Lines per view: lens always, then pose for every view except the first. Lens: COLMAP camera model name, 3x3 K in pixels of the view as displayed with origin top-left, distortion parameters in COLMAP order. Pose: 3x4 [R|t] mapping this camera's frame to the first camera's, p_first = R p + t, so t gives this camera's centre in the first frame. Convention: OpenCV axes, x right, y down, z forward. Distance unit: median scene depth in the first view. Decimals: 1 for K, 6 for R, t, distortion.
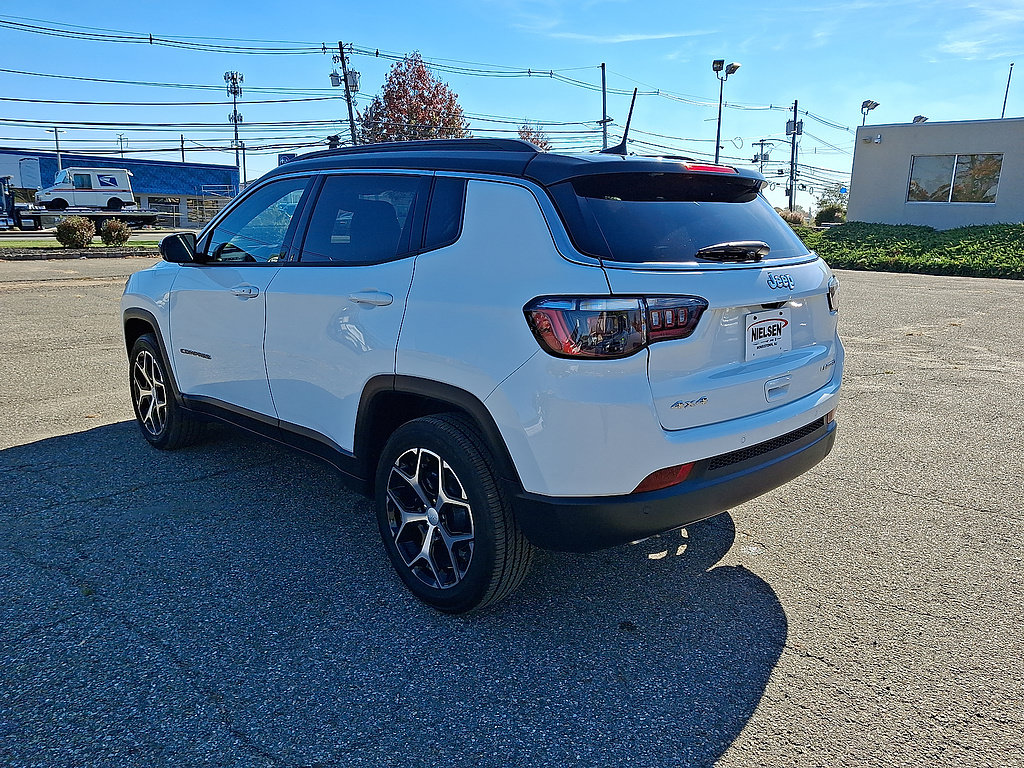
lens RADIAL K [[754.9, 0, 526.9], [0, 754.9, 400.9], [0, 0, 1]] dist [-0.004130, -0.011919]
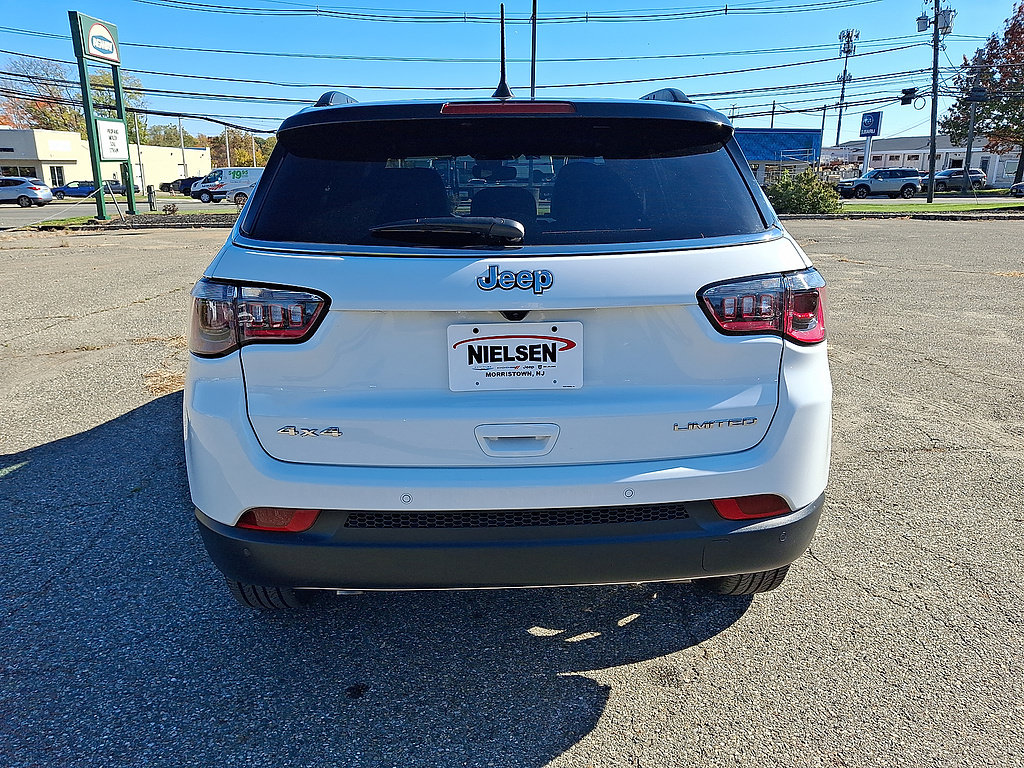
lens RADIAL K [[747.8, 0, 519.8], [0, 747.8, 384.1], [0, 0, 1]] dist [0.017884, 0.005347]
pose [[0.749733, 0.162574, -0.641460, 0.582114], [-0.146175, 0.986094, 0.079072, -0.091541], [0.645394, 0.034483, 0.763071, 0.388265]]
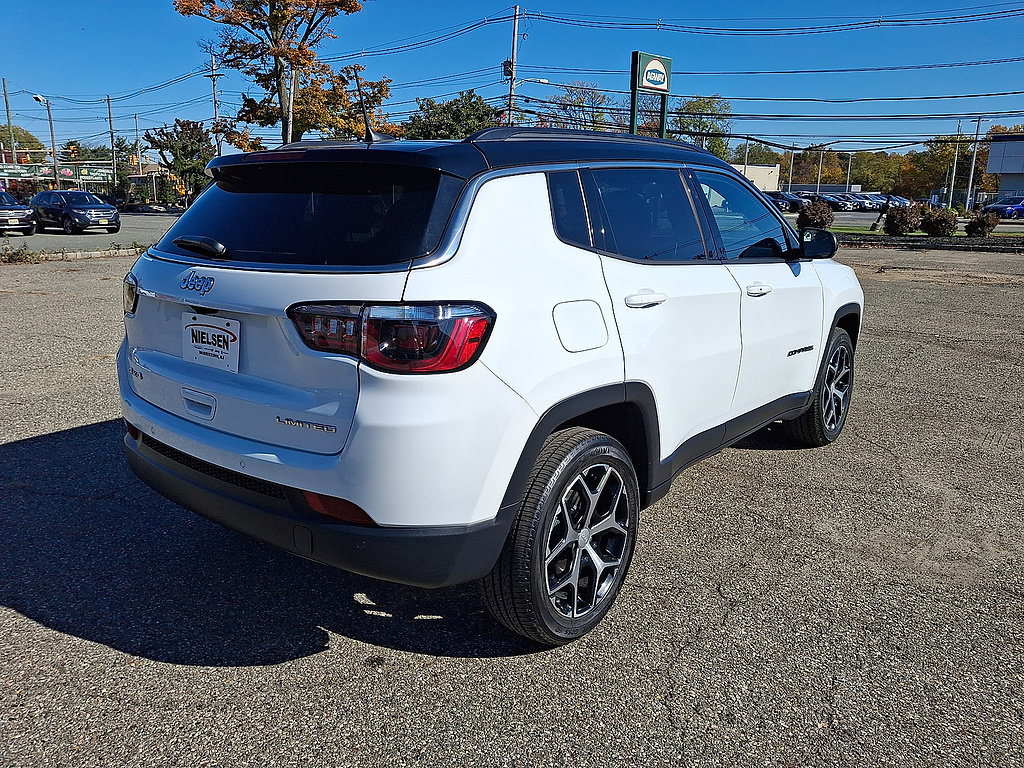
lens RADIAL K [[755.7, 0, 512.0], [0, 755.7, 384.0], [0, 0, 1]] dist [-0.008522, -0.003005]
pose [[0.141872, 0.235370, -0.961495, 0.950516], [-0.240273, 0.950460, 0.197216, -0.232574], [0.960282, 0.203042, 0.191397, 0.914903]]
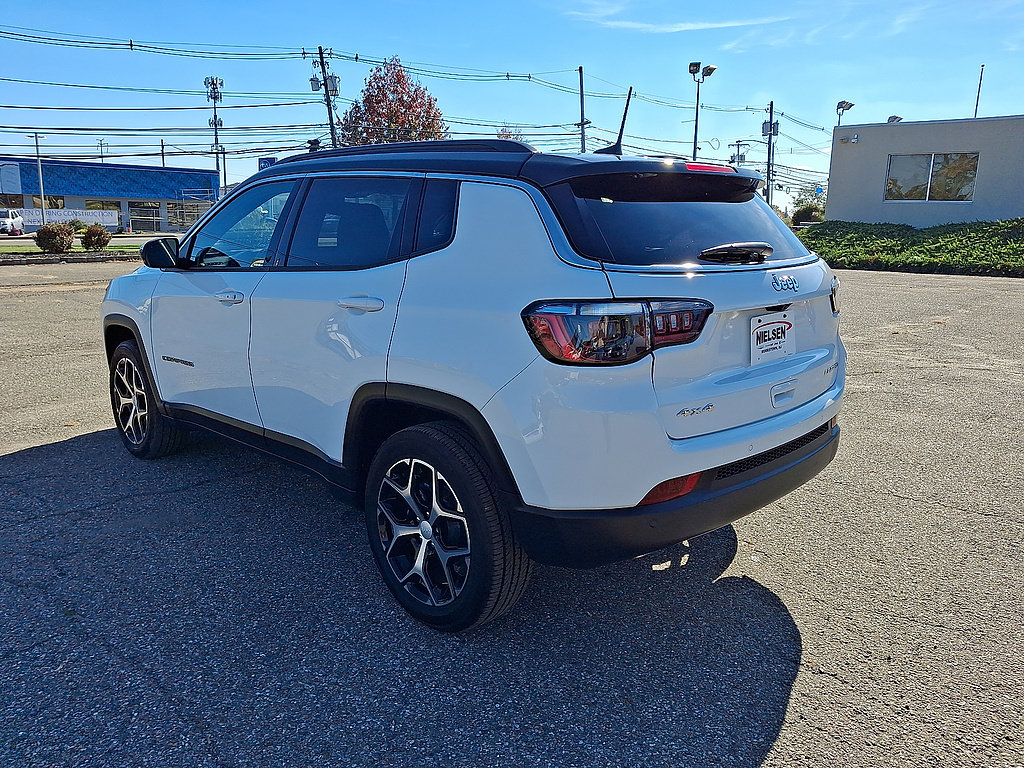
lens RADIAL K [[755.7, 0, 512.0], [0, 755.7, 384.0], [0, 0, 1]] dist [-0.008522, -0.003005]
pose [[0.999944, -0.008940, 0.005684, -0.015764], [0.009071, 0.999687, -0.023298, -0.007267], [-0.005474, 0.023348, 0.999712, 0.027786]]
